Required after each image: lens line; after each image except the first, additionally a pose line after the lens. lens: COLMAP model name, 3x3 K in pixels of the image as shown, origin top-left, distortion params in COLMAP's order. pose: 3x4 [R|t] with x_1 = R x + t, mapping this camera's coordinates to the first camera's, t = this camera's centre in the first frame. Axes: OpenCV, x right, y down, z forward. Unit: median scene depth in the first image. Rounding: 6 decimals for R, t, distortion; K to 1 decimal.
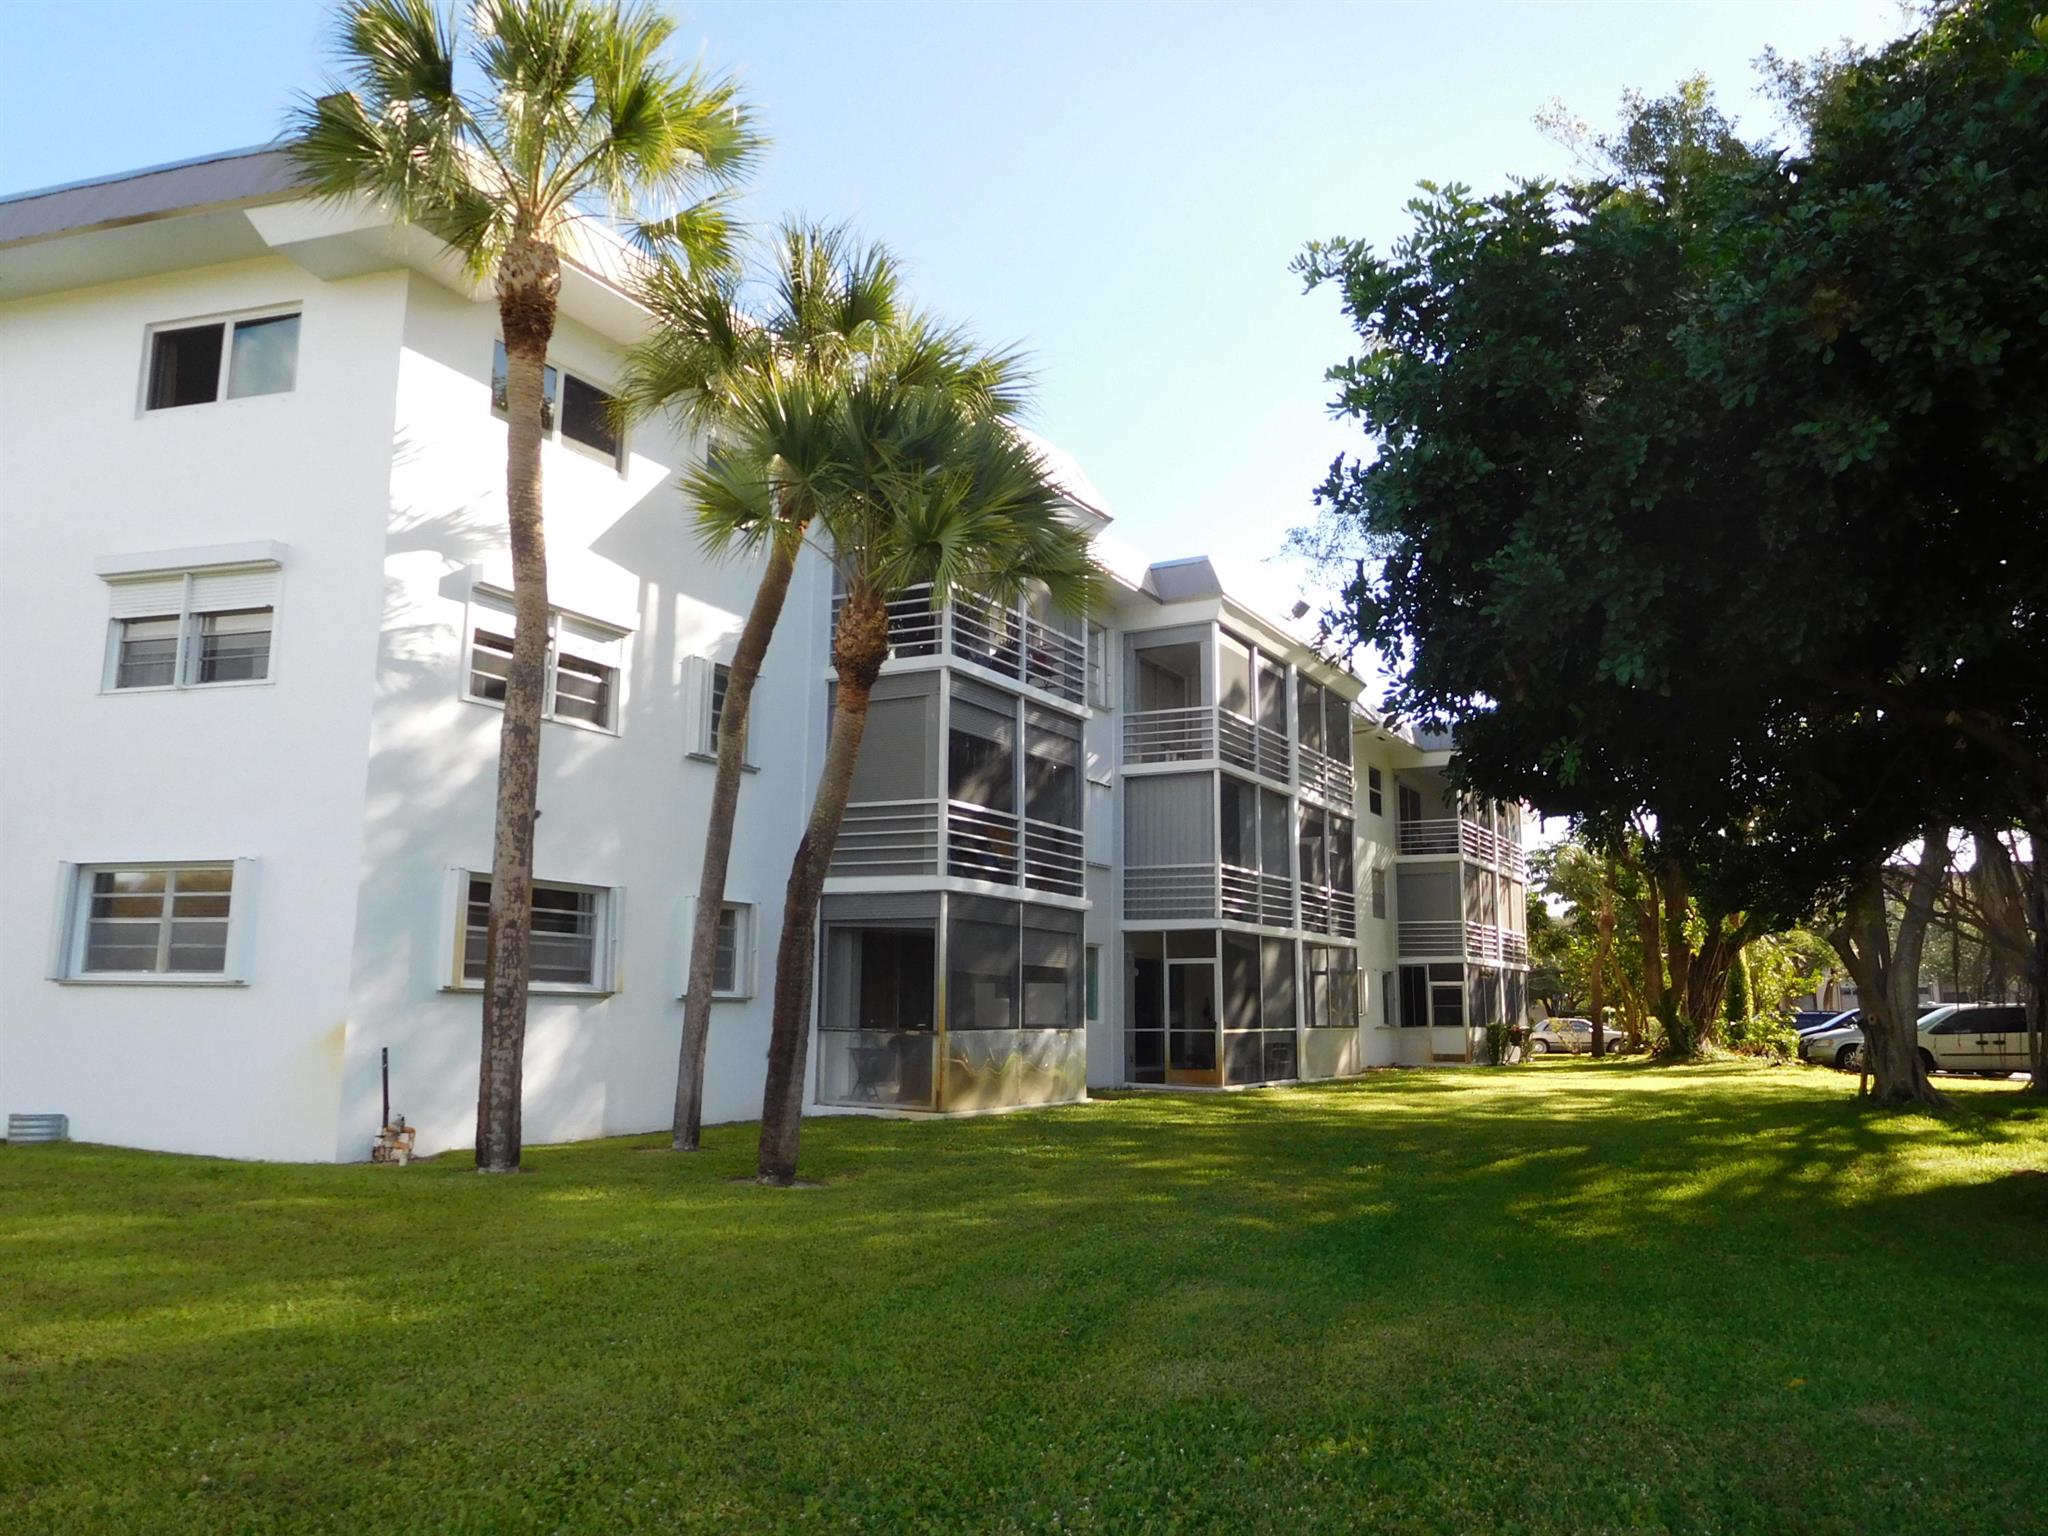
lens RADIAL K [[1520.5, 0, 1037.5], [0, 1520.5, 774.9], [0, 0, 1]] dist [-0.008790, -0.000548]
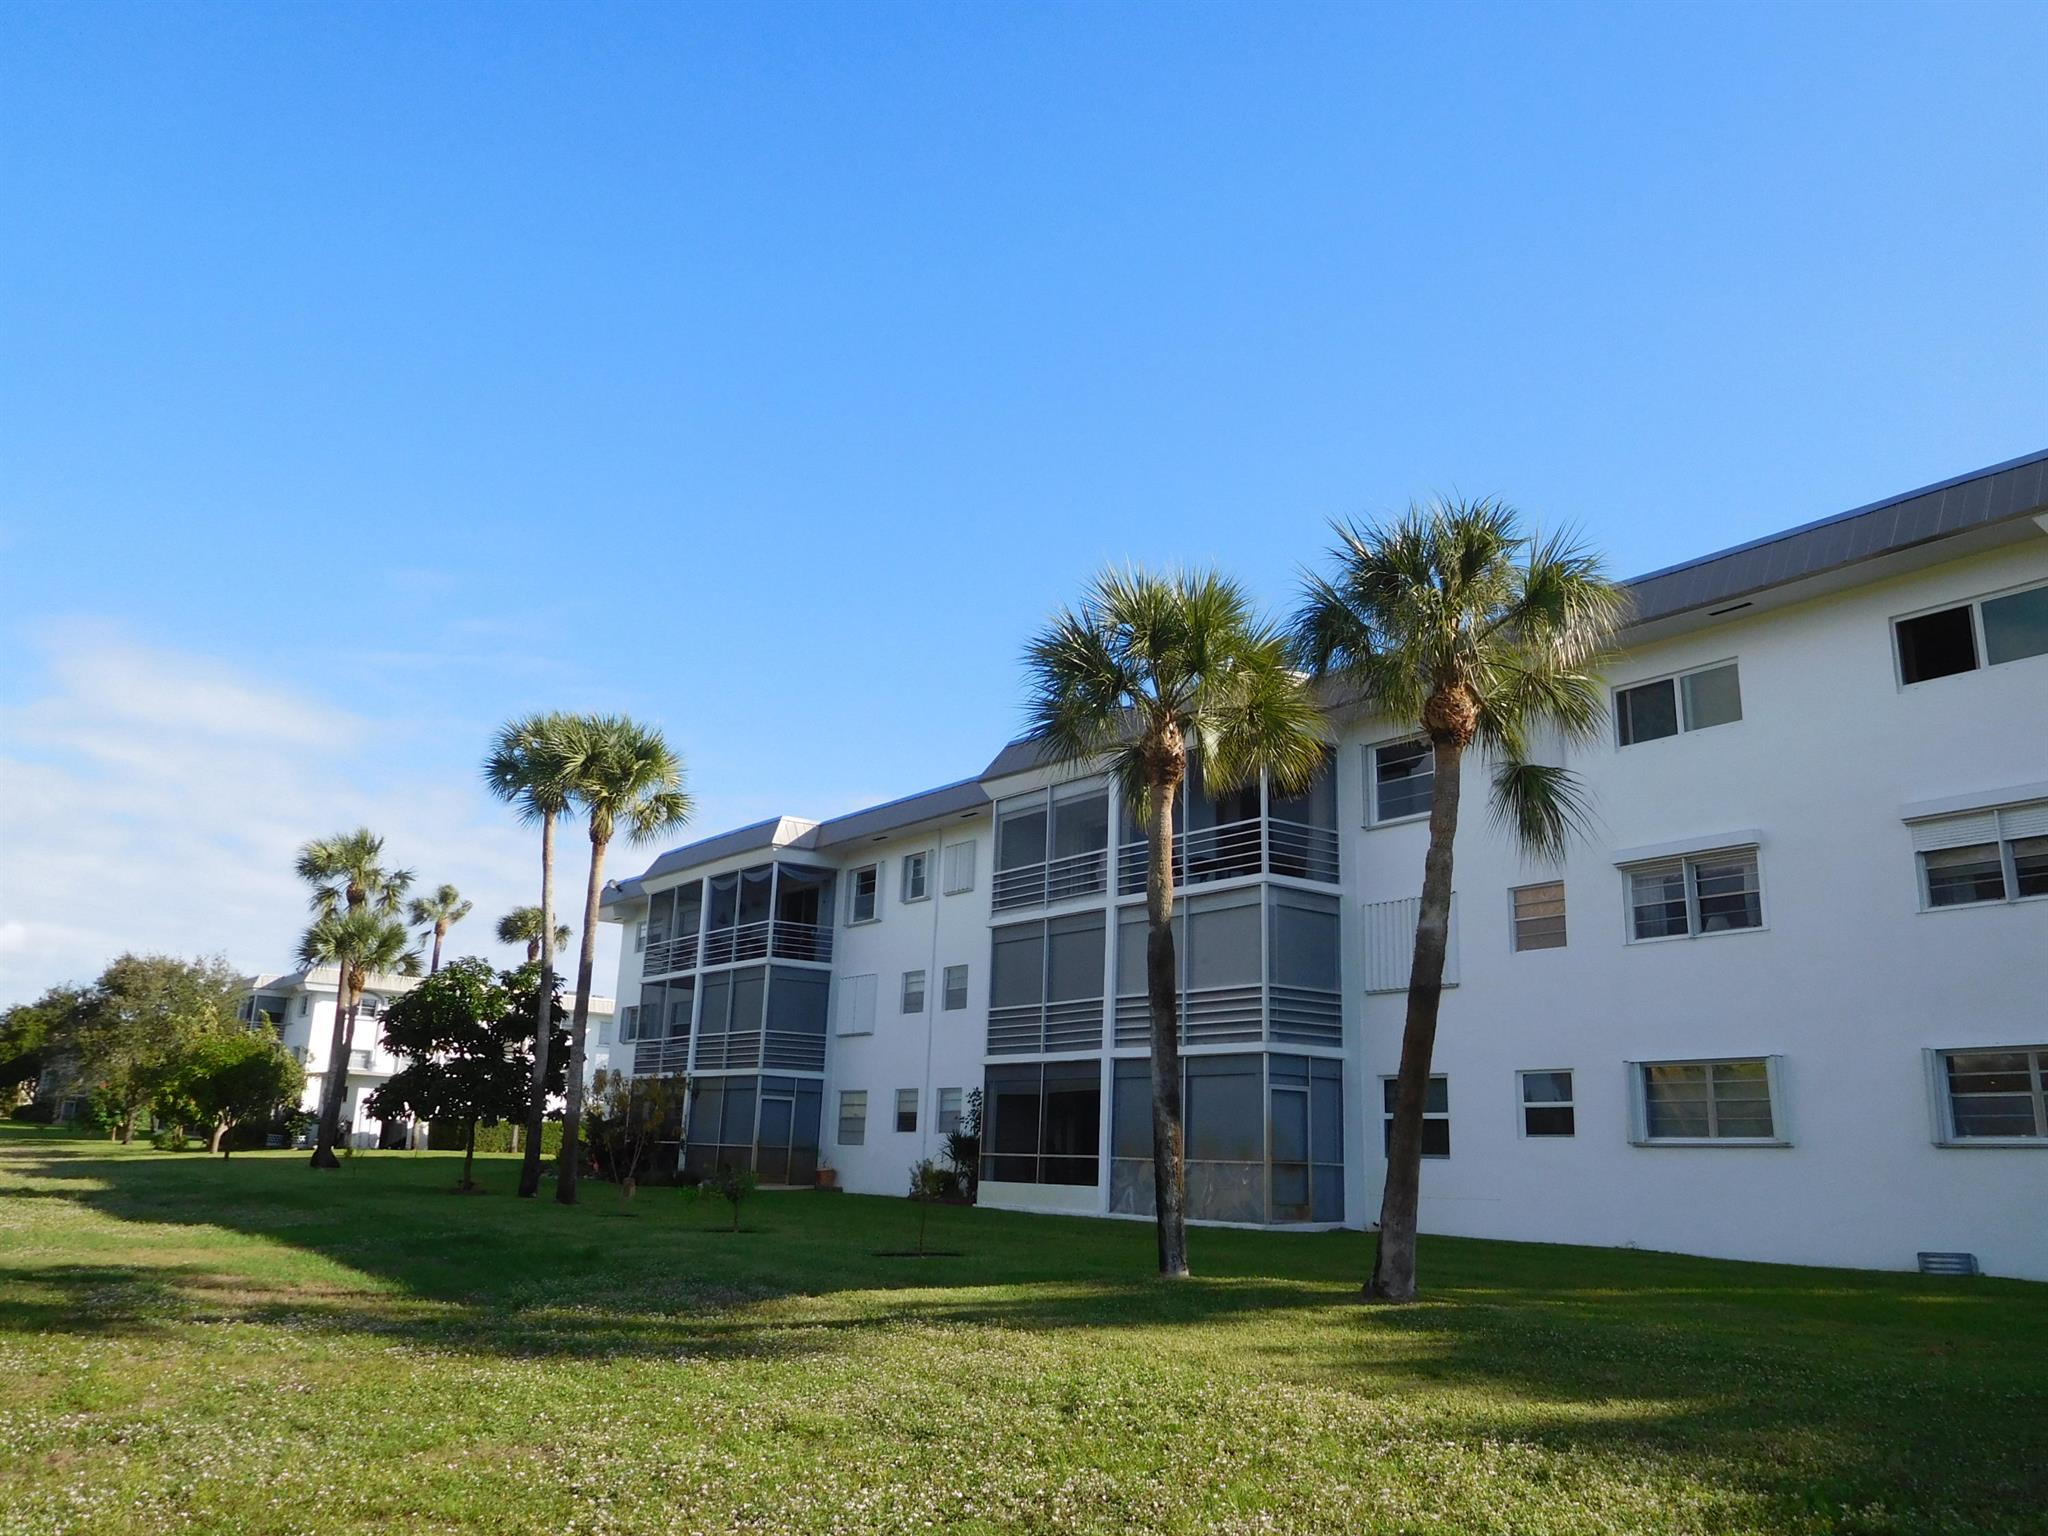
lens RADIAL K [[1543.8, 0, 1020.1], [0, 1543.8, 781.5], [0, 0, 1]] dist [-0.012548, 0.002719]
pose [[0.809300, -0.140800, -0.570271, -0.282364], [0.082511, 0.988470, -0.126959, -0.035940], [0.581572, 0.055694, 0.811586, -0.282446]]
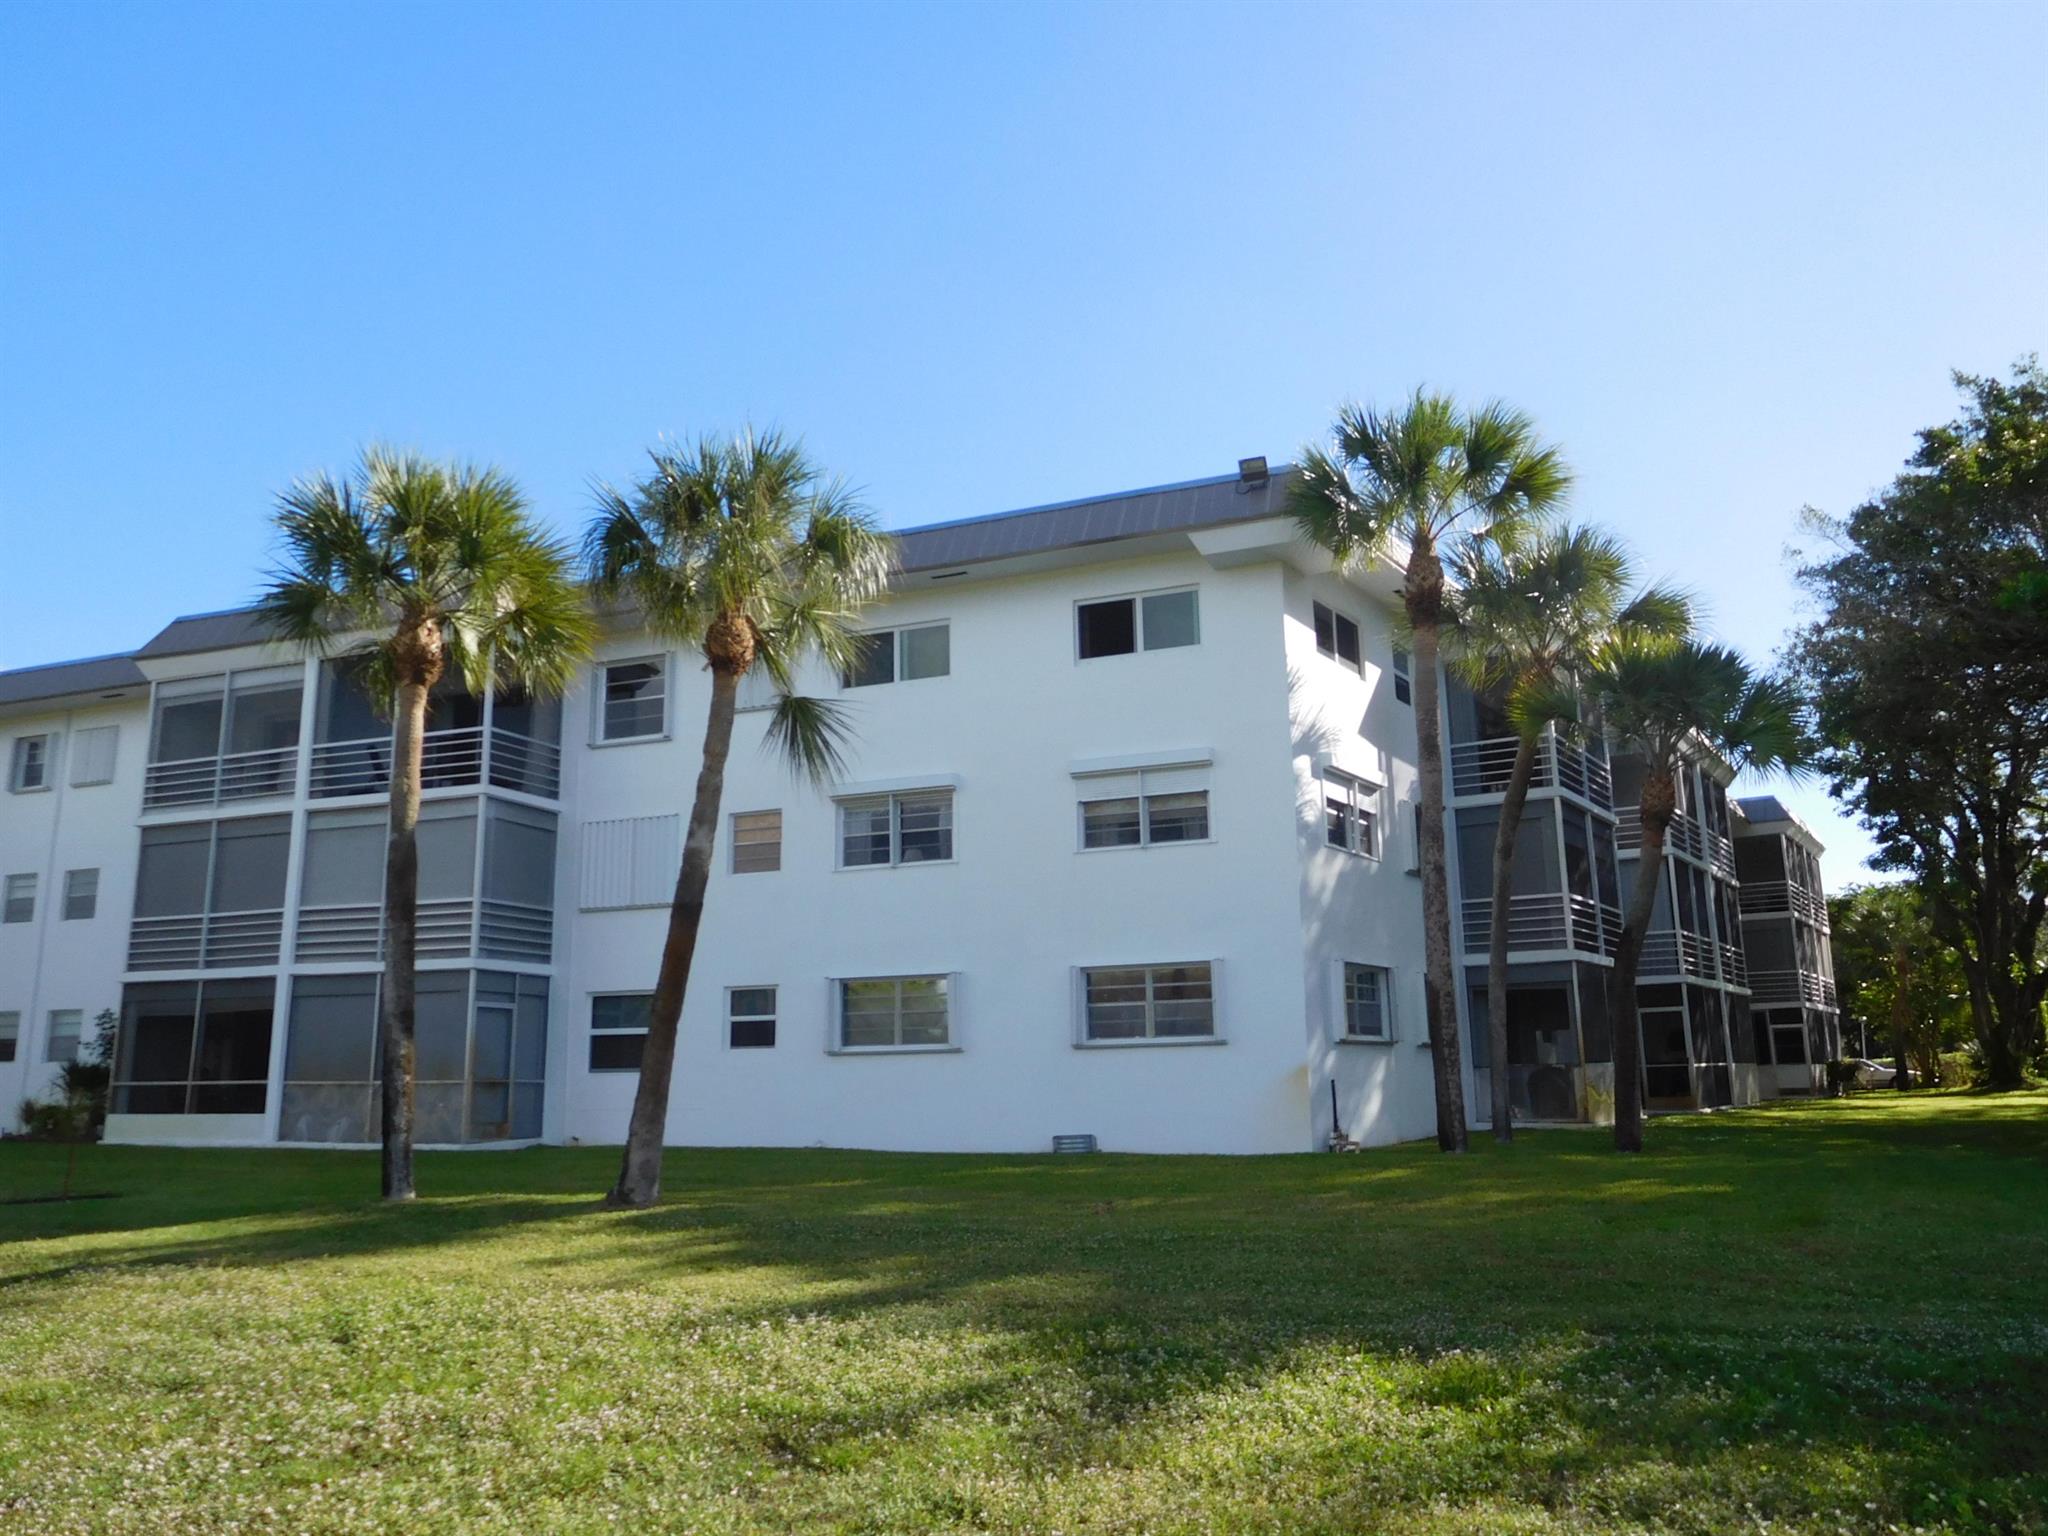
lens RADIAL K [[1543.8, 0, 1020.1], [0, 1543.8, 781.5], [0, 0, 1]] dist [-0.012548, 0.002719]
pose [[0.995723, -0.050204, -0.077560, -0.325488], [0.047089, 0.998029, -0.041479, -0.037294], [0.079490, 0.037649, 0.996124, -0.308784]]
